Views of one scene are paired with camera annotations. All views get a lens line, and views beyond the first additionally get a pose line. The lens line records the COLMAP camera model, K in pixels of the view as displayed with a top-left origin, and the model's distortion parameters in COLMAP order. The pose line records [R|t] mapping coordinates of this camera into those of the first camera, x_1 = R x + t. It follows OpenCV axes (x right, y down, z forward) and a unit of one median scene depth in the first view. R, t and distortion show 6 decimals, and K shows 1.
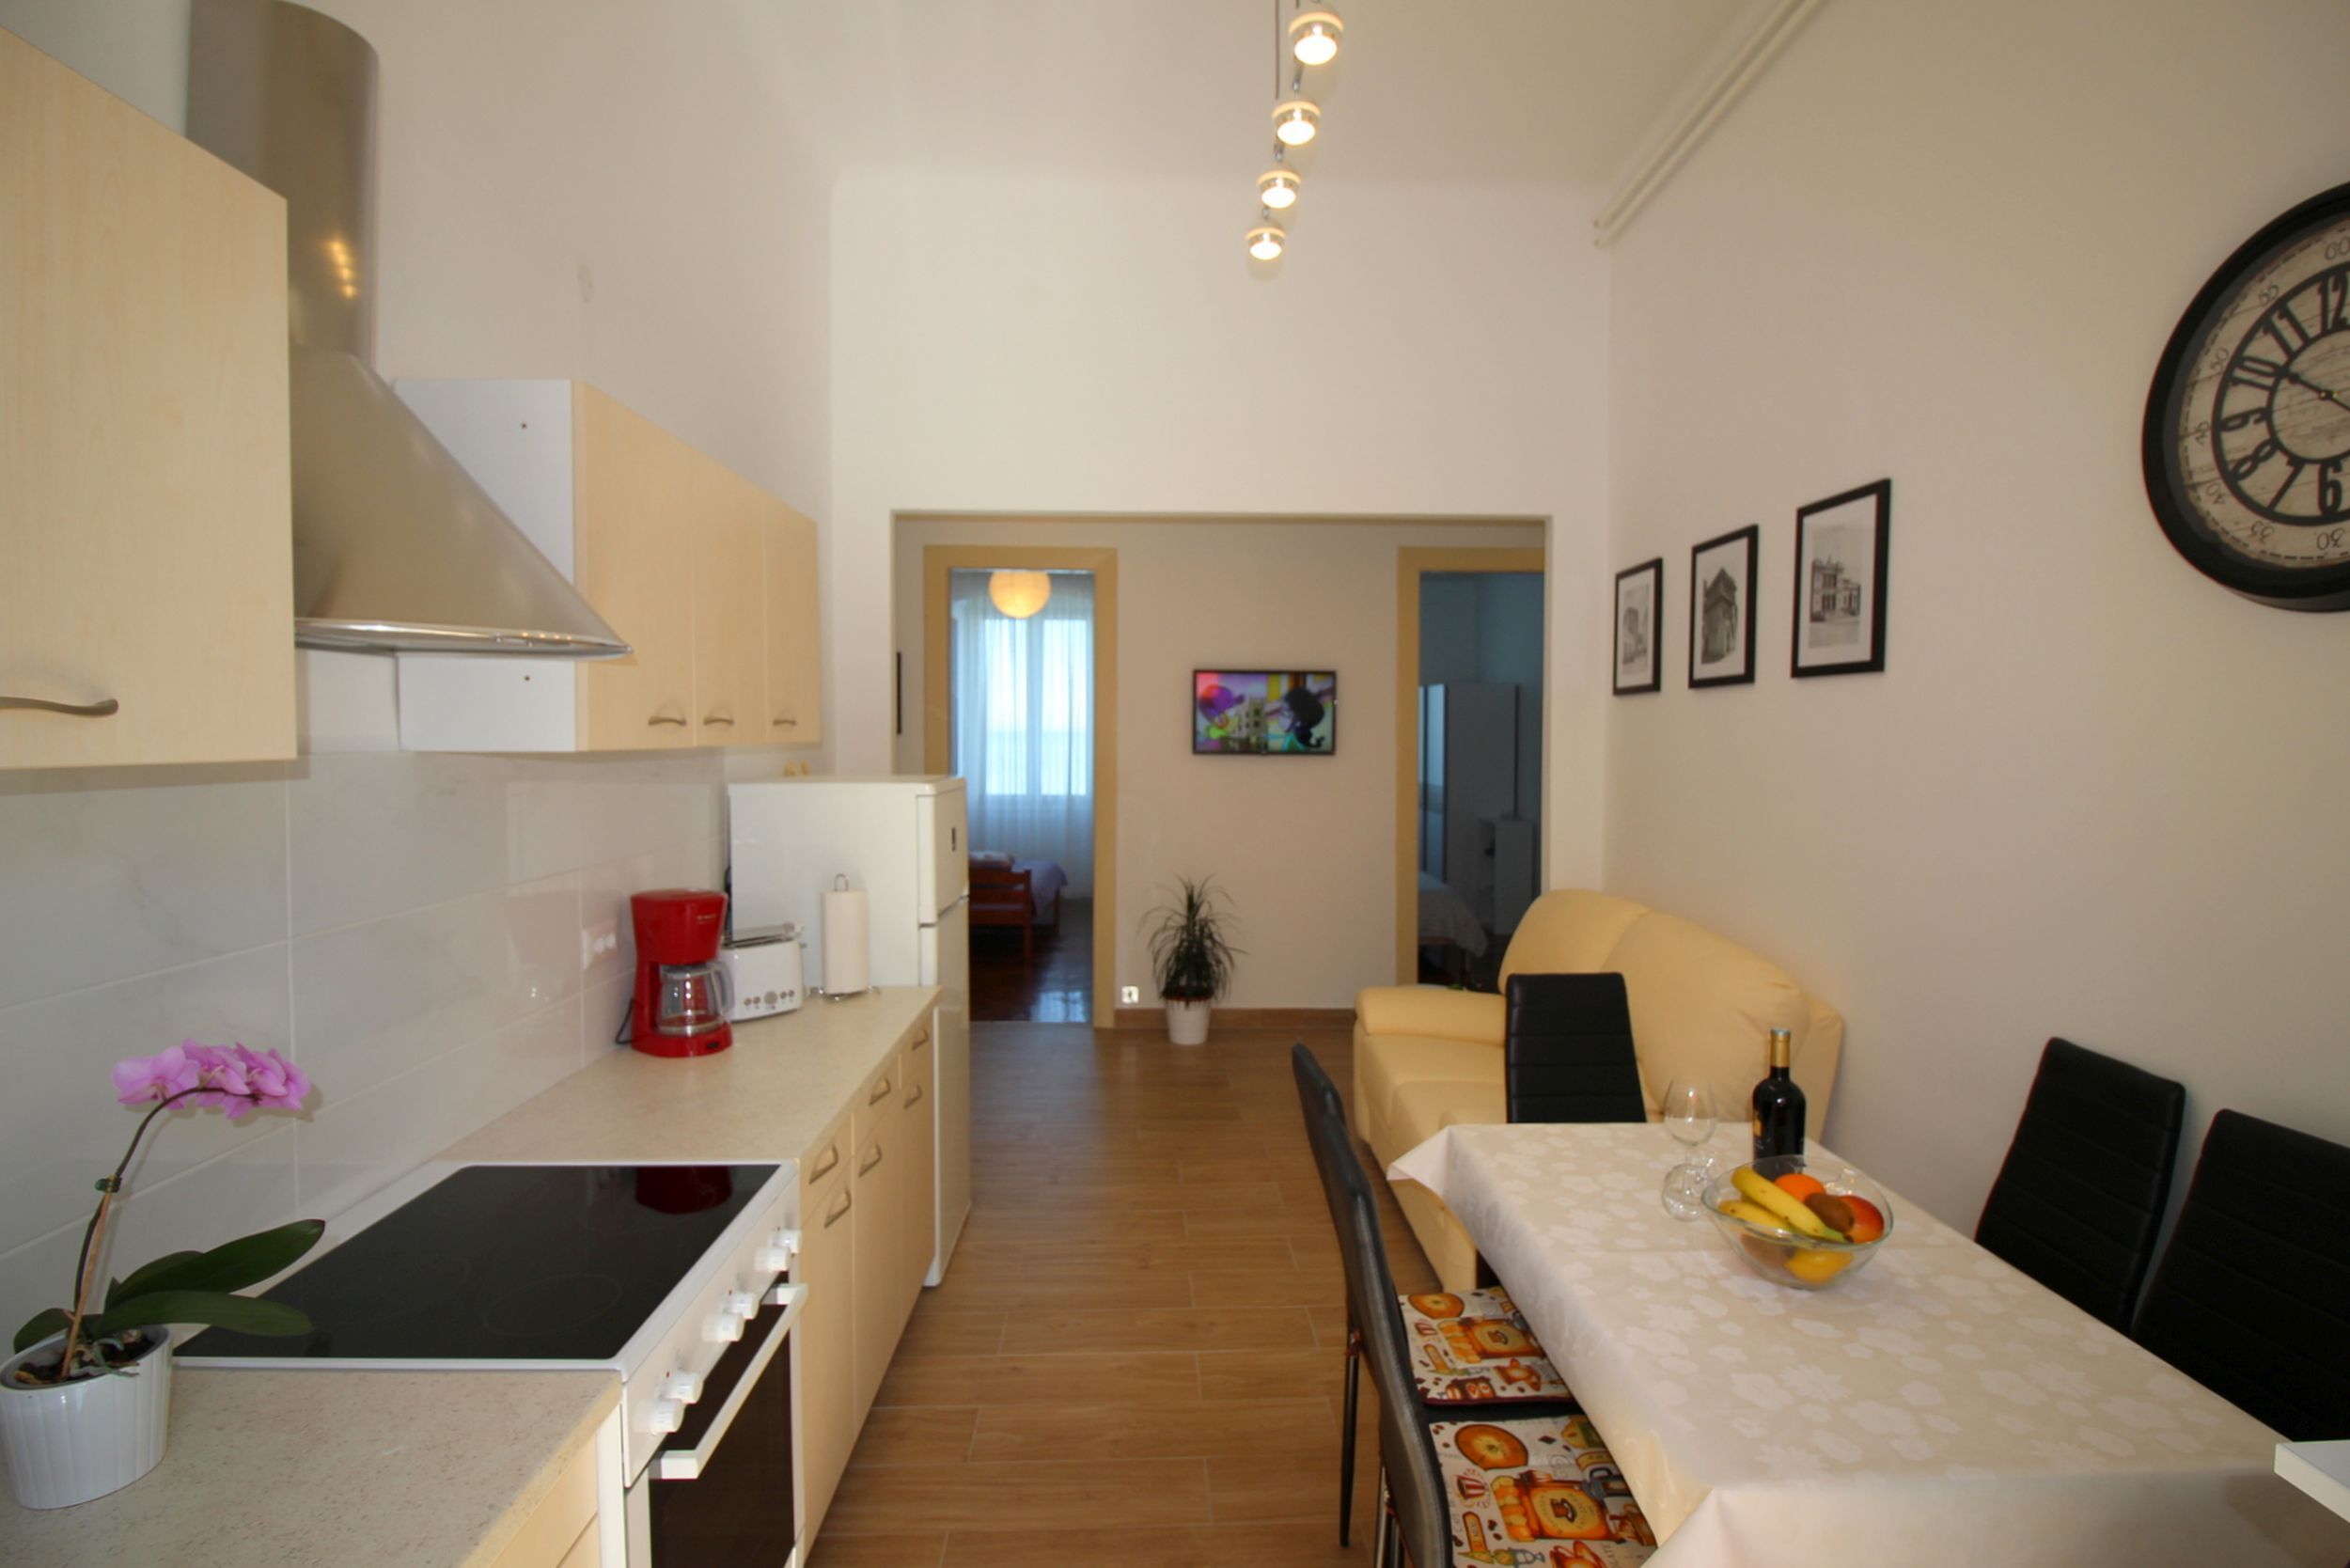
lens RADIAL K [[1136.3, 0, 1176.7], [0, 1136.3, 783.2], [0, 0, 1]] dist [-0.008503, -0.004534]
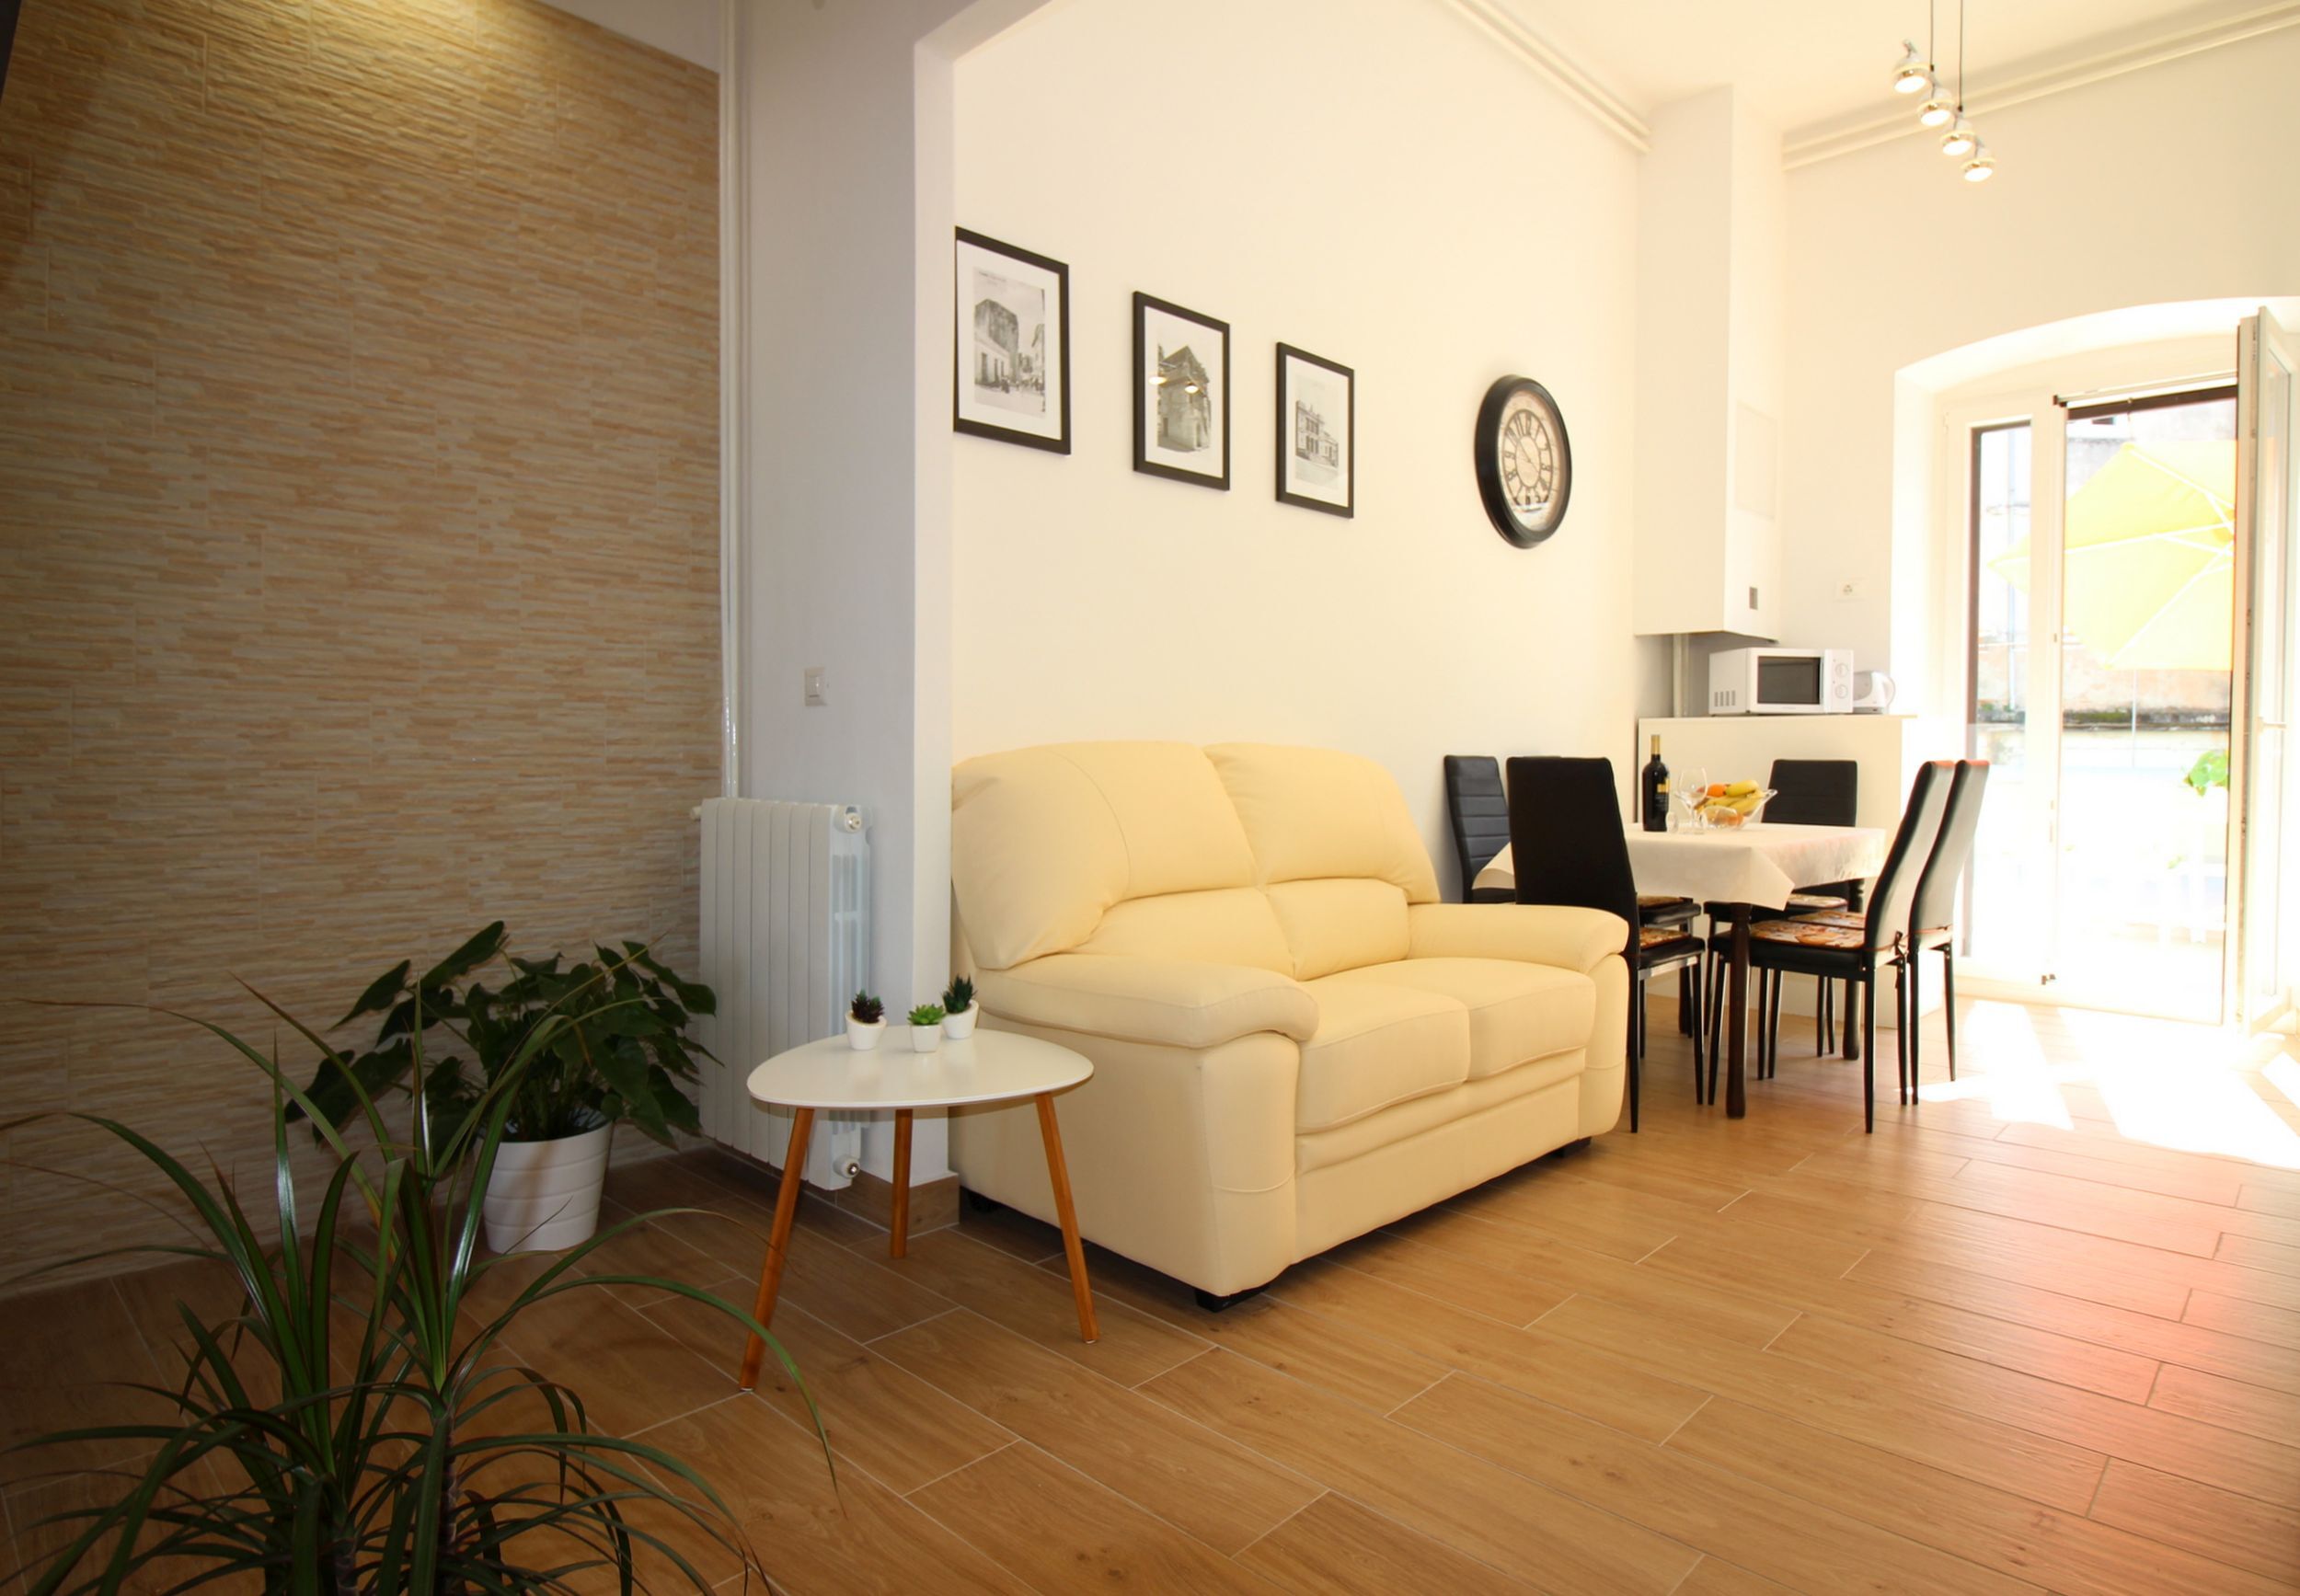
lens RADIAL K [[1293.9, 0, 1156.9], [0, 1293.9, 787.3], [0, 0, 1]] dist [-0.006912, -0.003475]
pose [[-0.702301, -0.028573, 0.711307, -0.257511], [0.022474, 0.997806, 0.062271, 0.100975], [-0.711525, 0.059719, -0.700118, 1.981689]]
